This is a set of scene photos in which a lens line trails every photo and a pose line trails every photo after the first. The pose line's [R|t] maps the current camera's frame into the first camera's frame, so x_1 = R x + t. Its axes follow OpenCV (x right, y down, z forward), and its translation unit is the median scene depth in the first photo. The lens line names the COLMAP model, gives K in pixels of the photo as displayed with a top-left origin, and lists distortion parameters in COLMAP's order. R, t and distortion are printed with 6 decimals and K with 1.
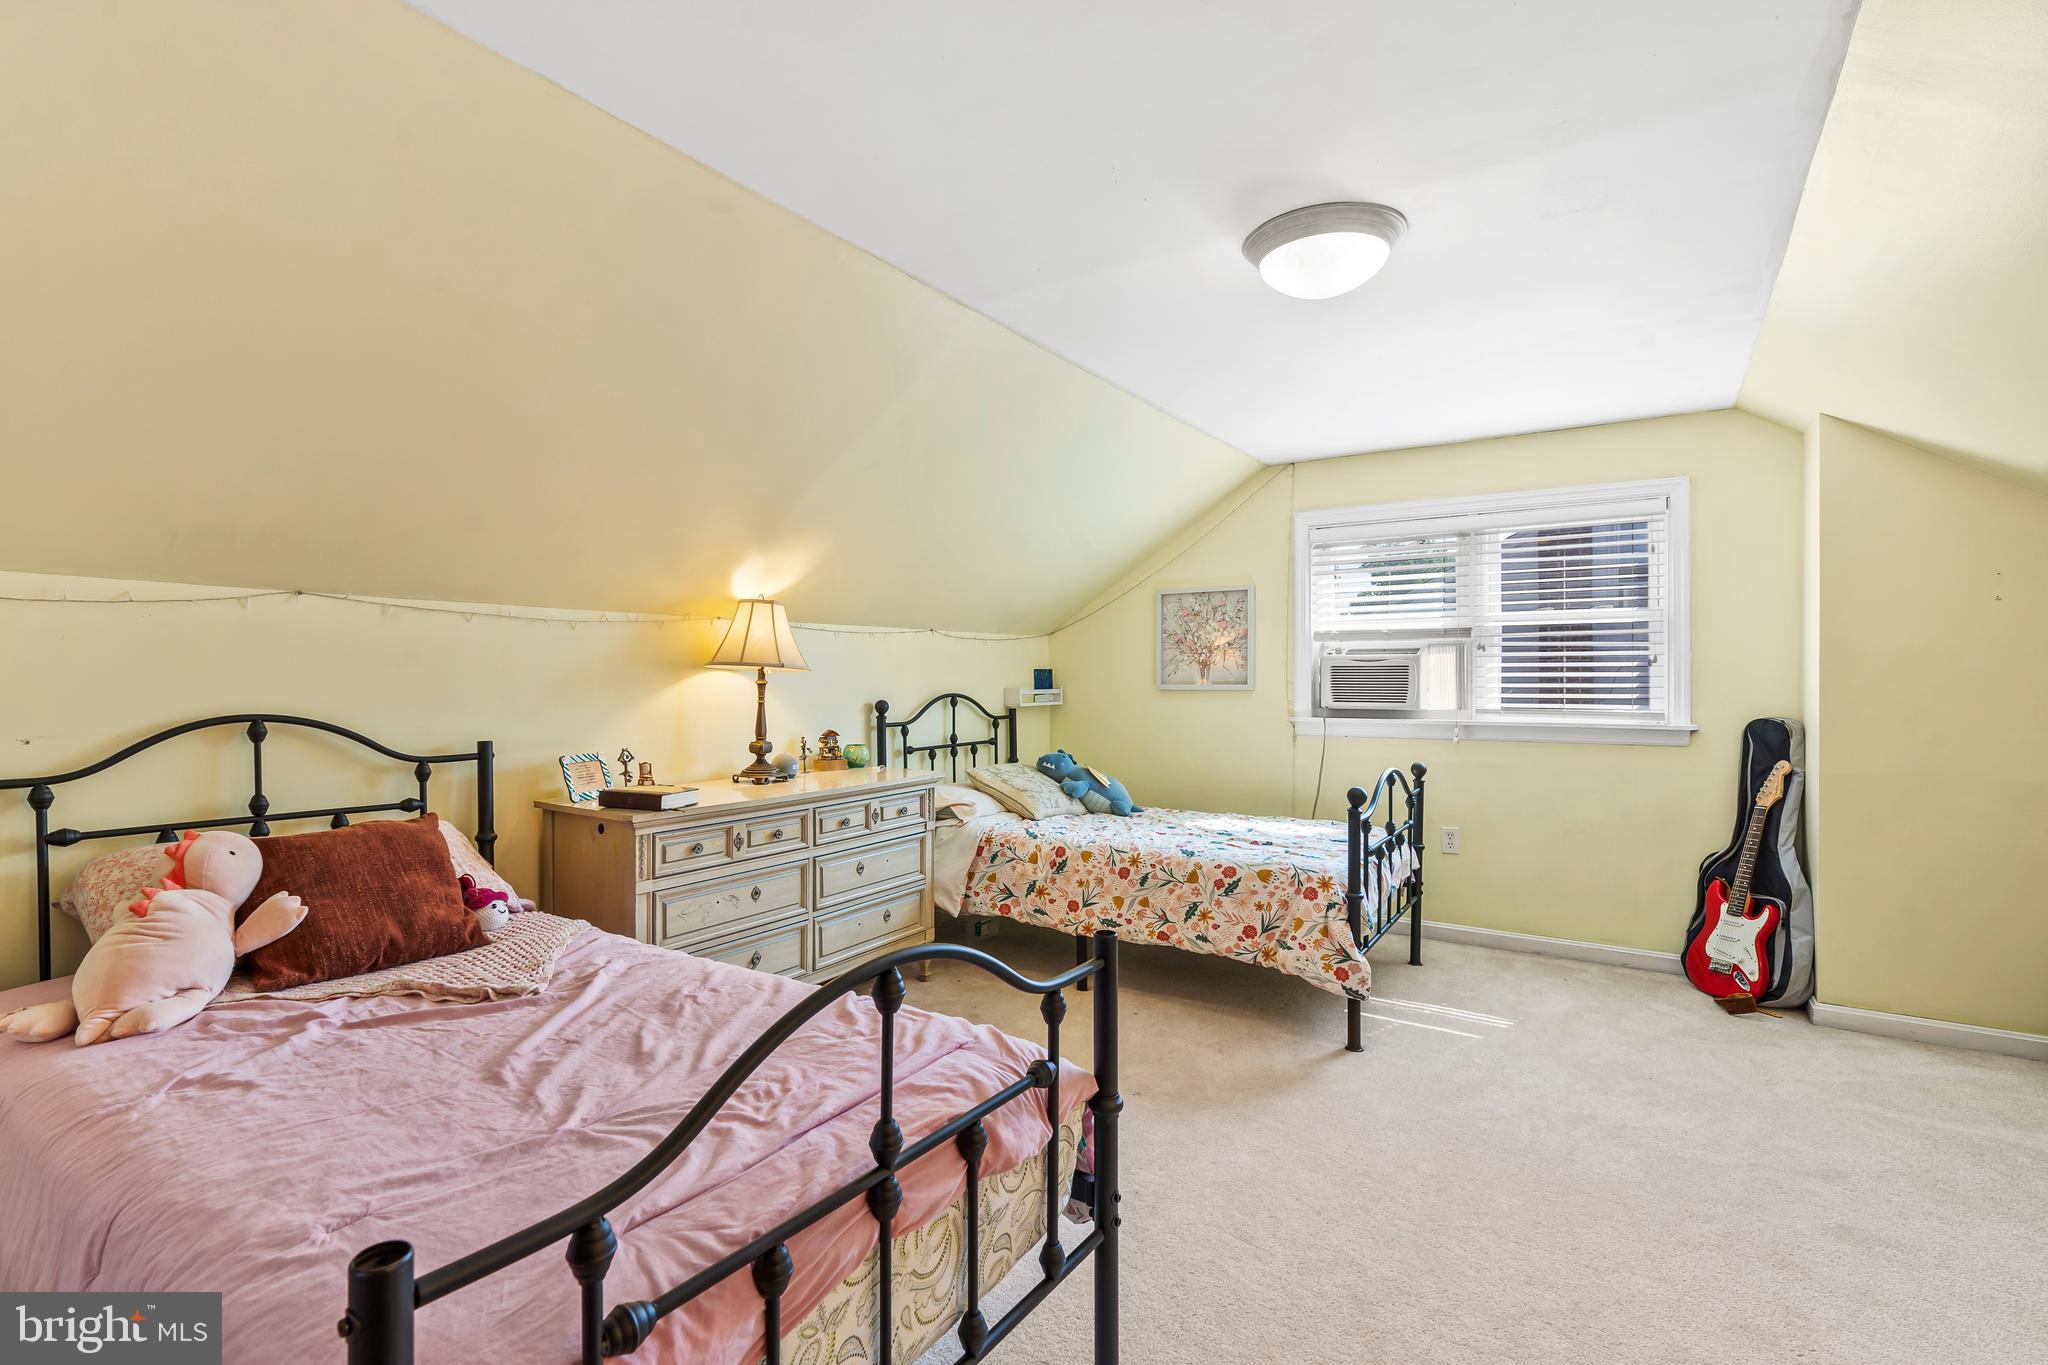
lens RADIAL K [[945.3, 0, 1036.5], [0, 945.3, 681.0], [0, 0, 1]] dist [0.001400, 0.000521]
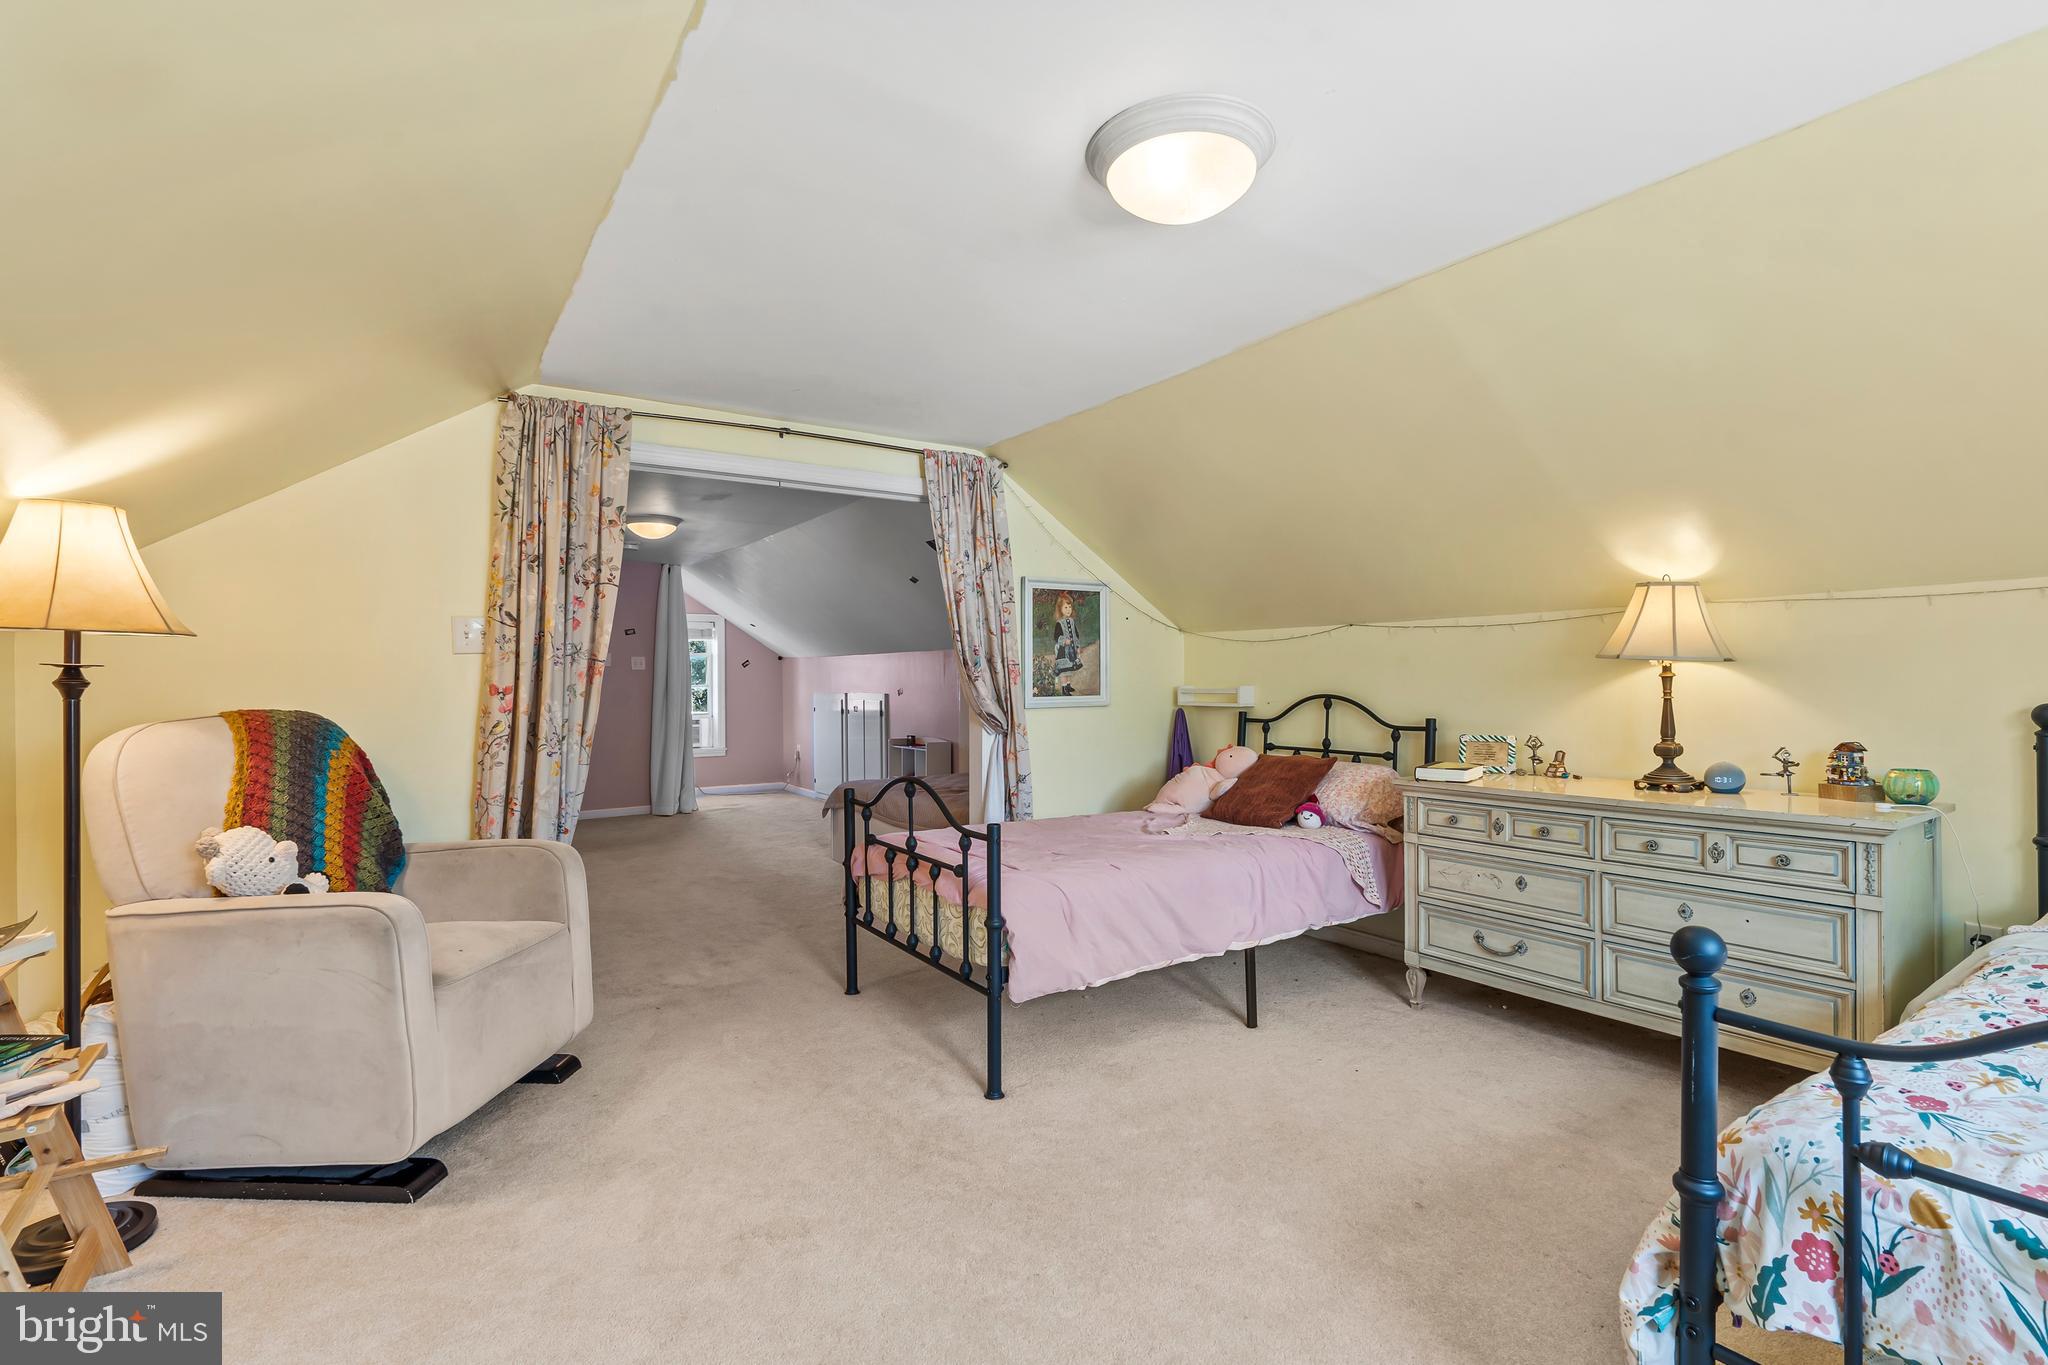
lens RADIAL K [[945.3, 0, 1036.5], [0, 945.3, 681.0], [0, 0, 1]] dist [0.001400, 0.000521]
pose [[-0.376406, 0.023587, -0.926155, 0.949396], [0.025876, 0.999554, 0.014940, -0.029025], [0.926093, -0.018341, -0.376848, 0.997822]]
